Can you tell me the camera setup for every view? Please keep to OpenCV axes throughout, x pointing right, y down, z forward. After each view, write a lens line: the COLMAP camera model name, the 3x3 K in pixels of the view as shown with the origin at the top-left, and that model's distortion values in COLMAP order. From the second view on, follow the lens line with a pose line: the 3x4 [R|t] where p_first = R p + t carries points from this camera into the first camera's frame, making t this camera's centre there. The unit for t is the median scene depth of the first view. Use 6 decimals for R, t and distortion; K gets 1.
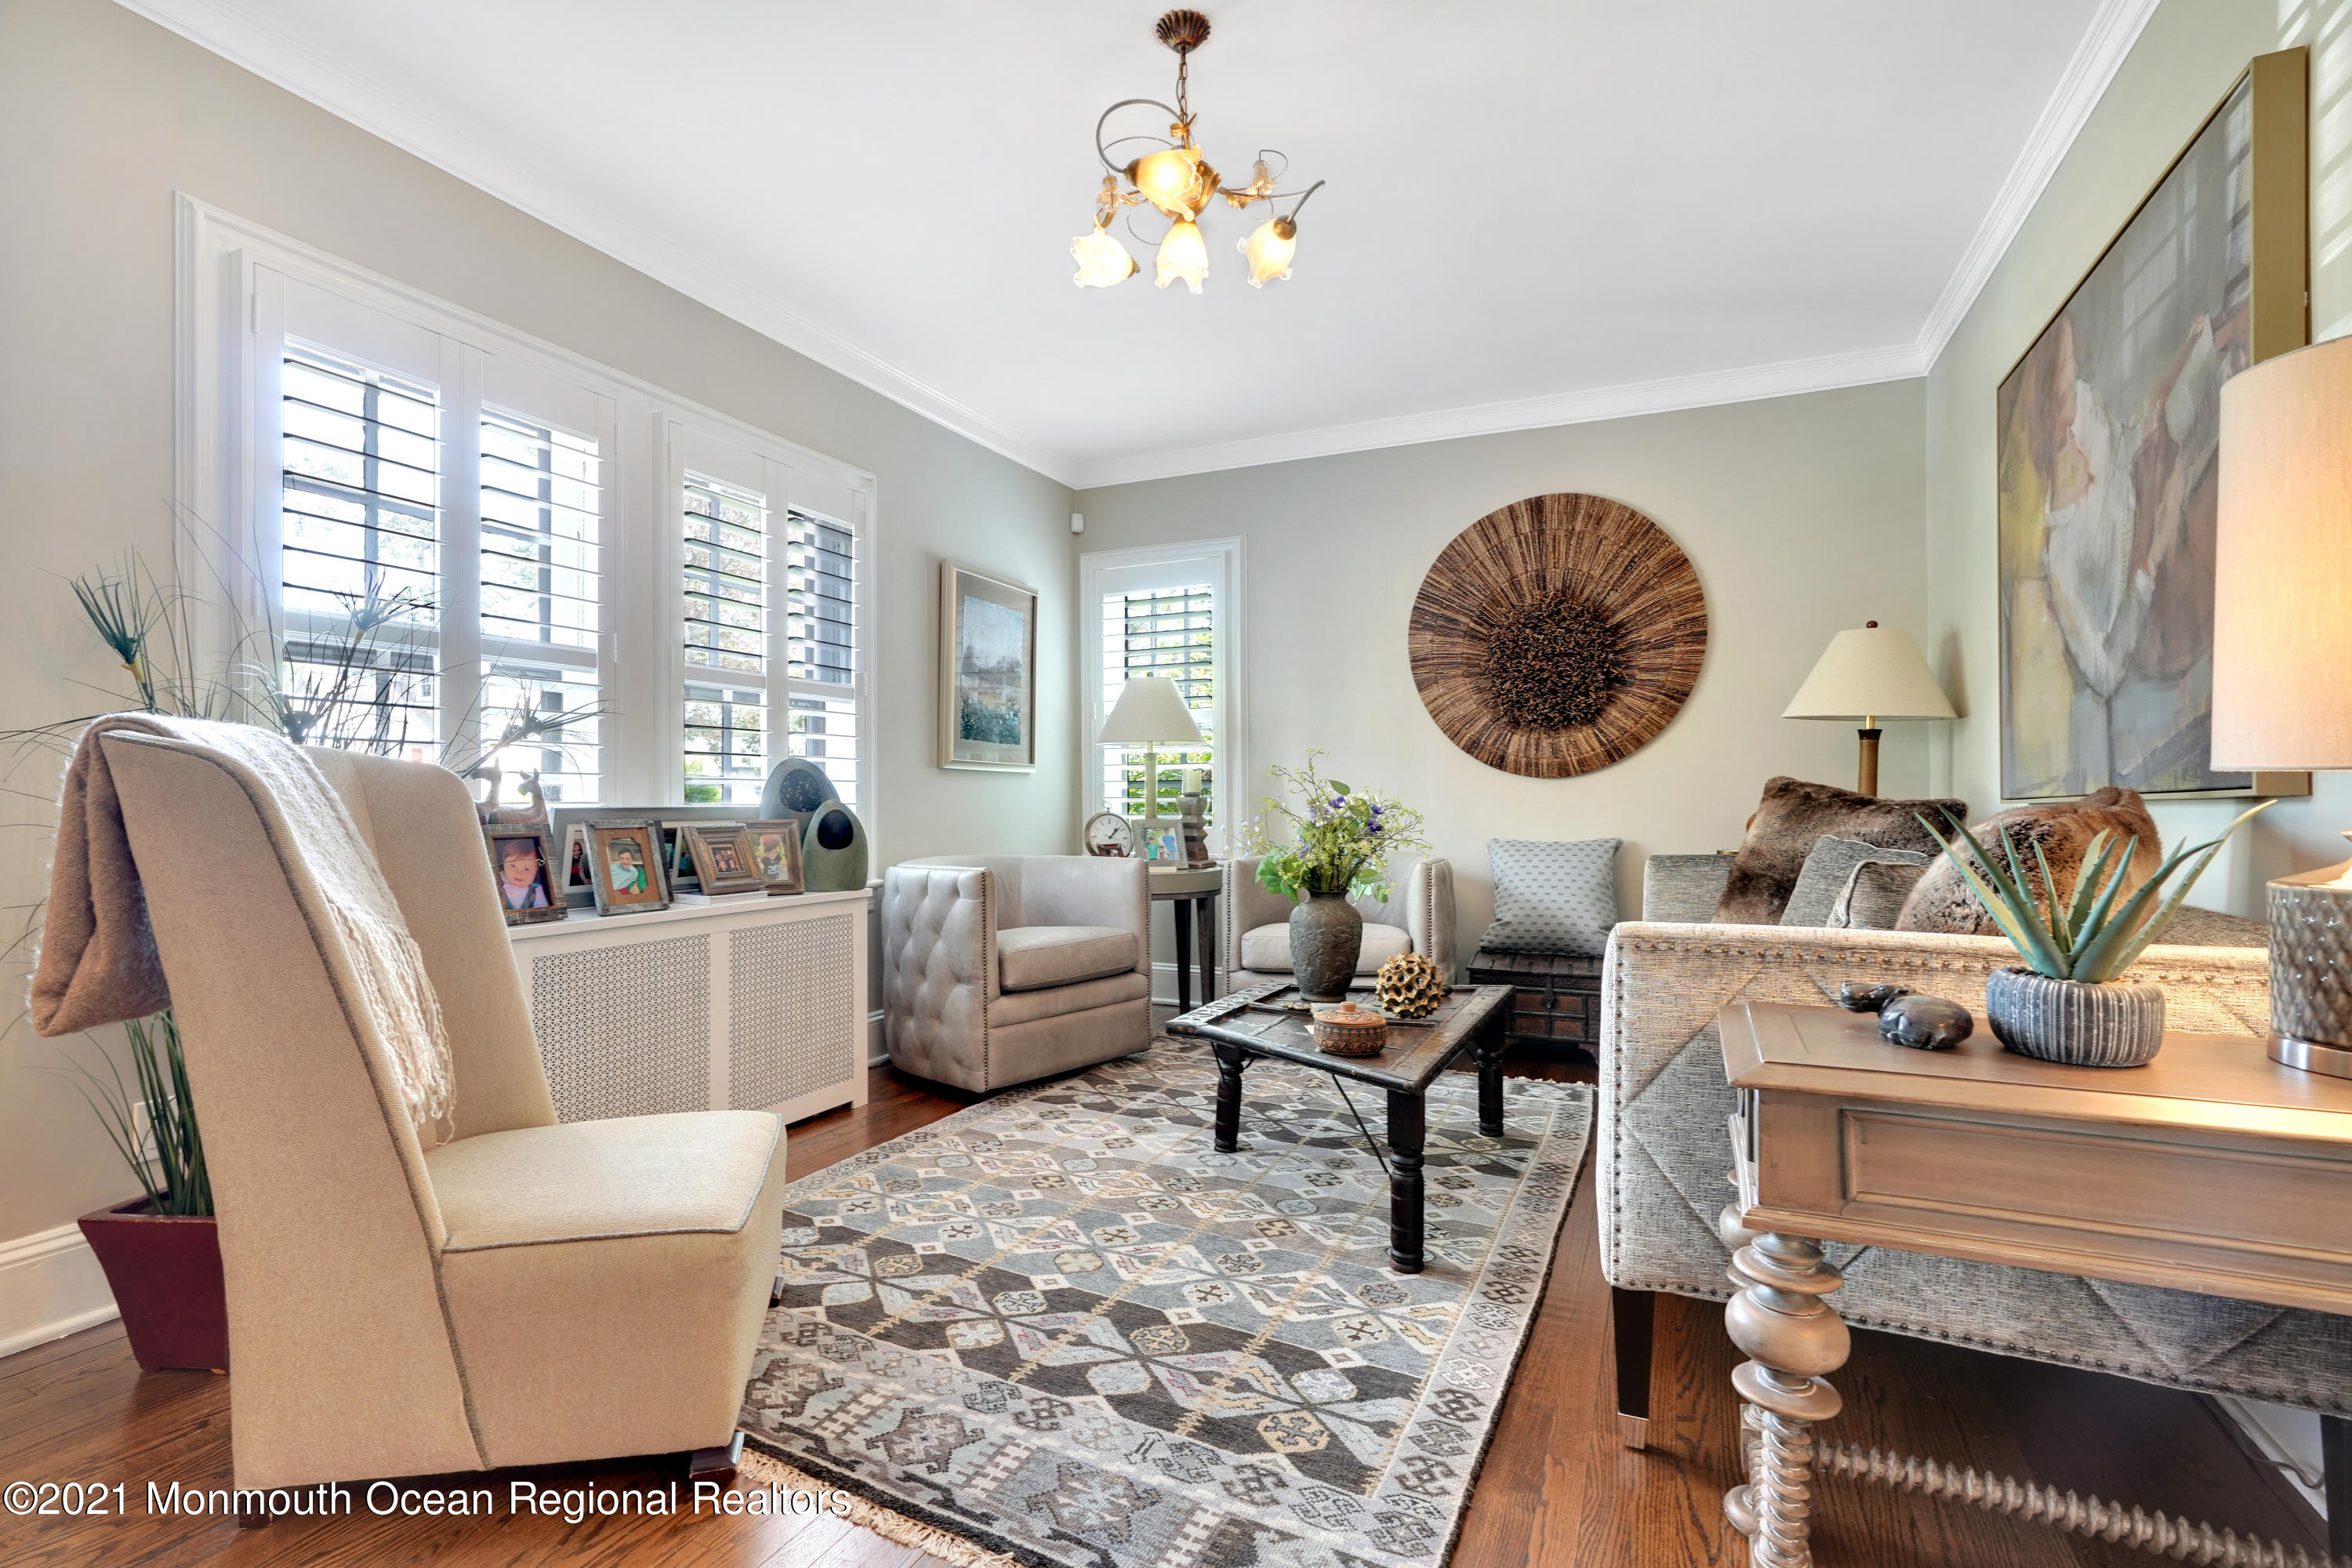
lens RADIAL K [[1111.5, 0, 1178.6], [0, 1111.5, 795.0], [0, 0, 1]] dist [-0.000191, 0.002923]
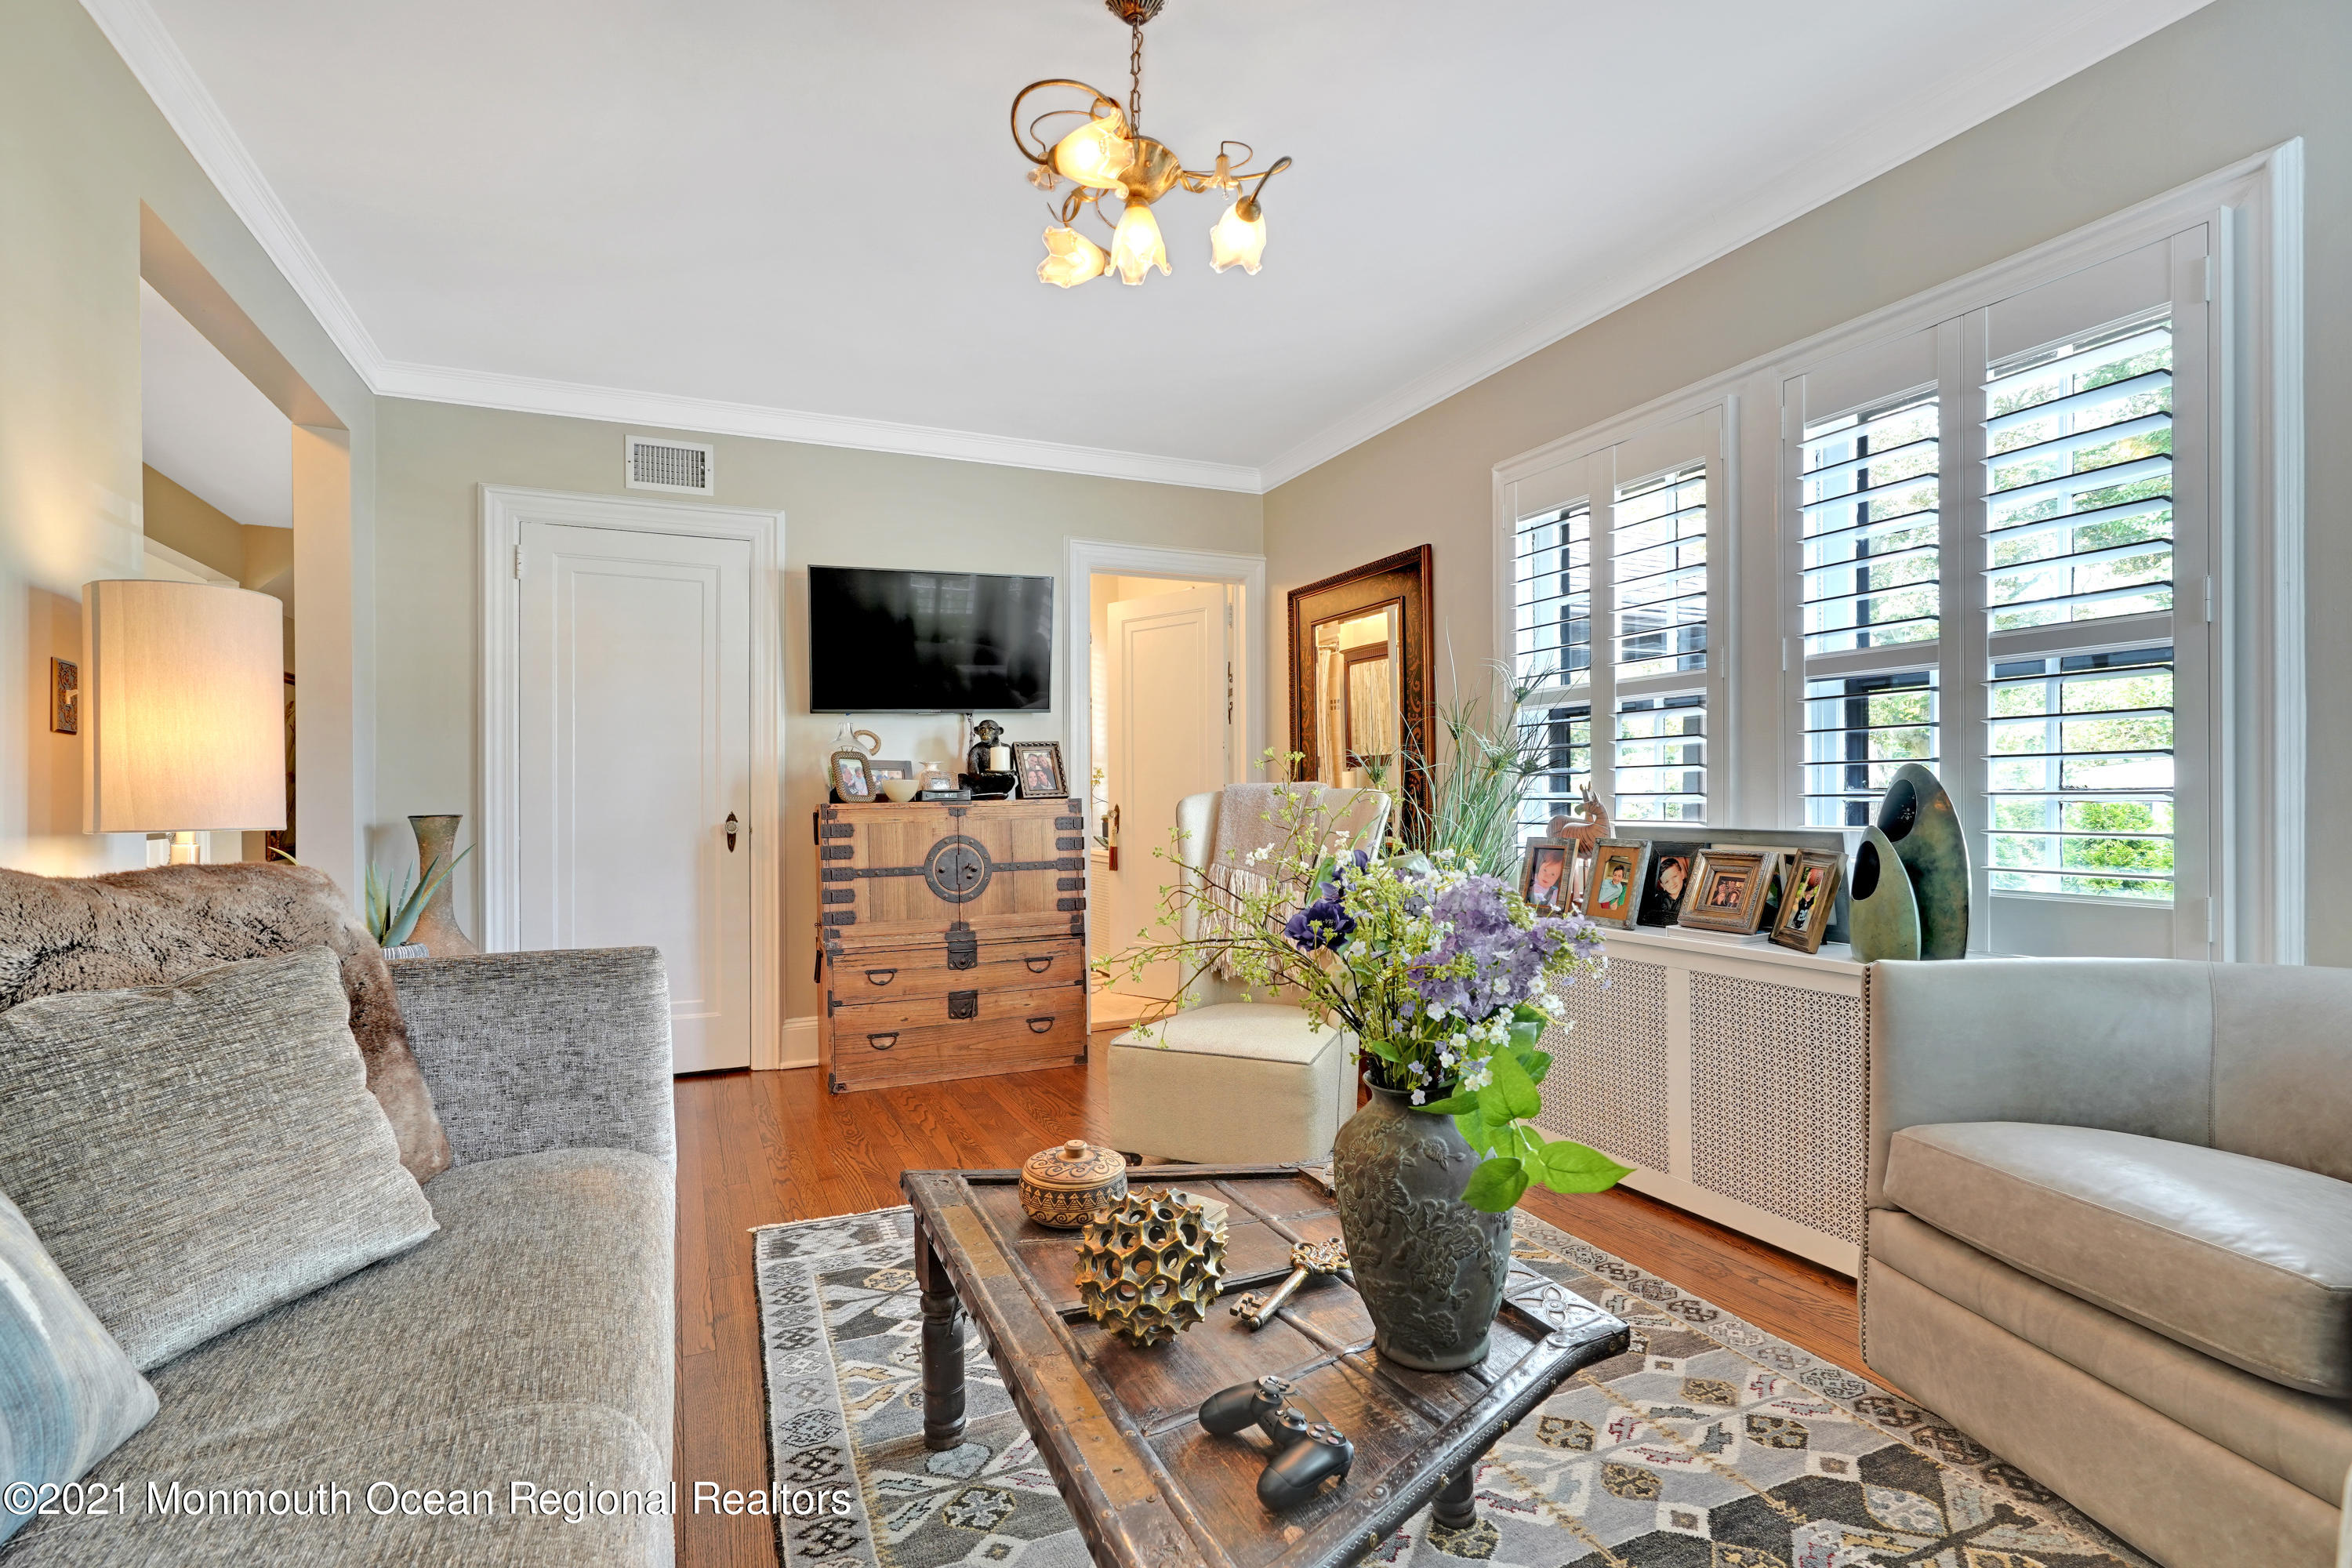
lens RADIAL K [[1111.5, 0, 1184.1], [0, 1111.5, 789.6], [0, 0, 1]] dist [-0.000191, 0.002923]
pose [[-0.658069, 0.002443, -0.752954, 0.549570], [0.012854, 0.999885, -0.007990, -0.021677], [0.752848, -0.014936, -0.658025, 1.323504]]
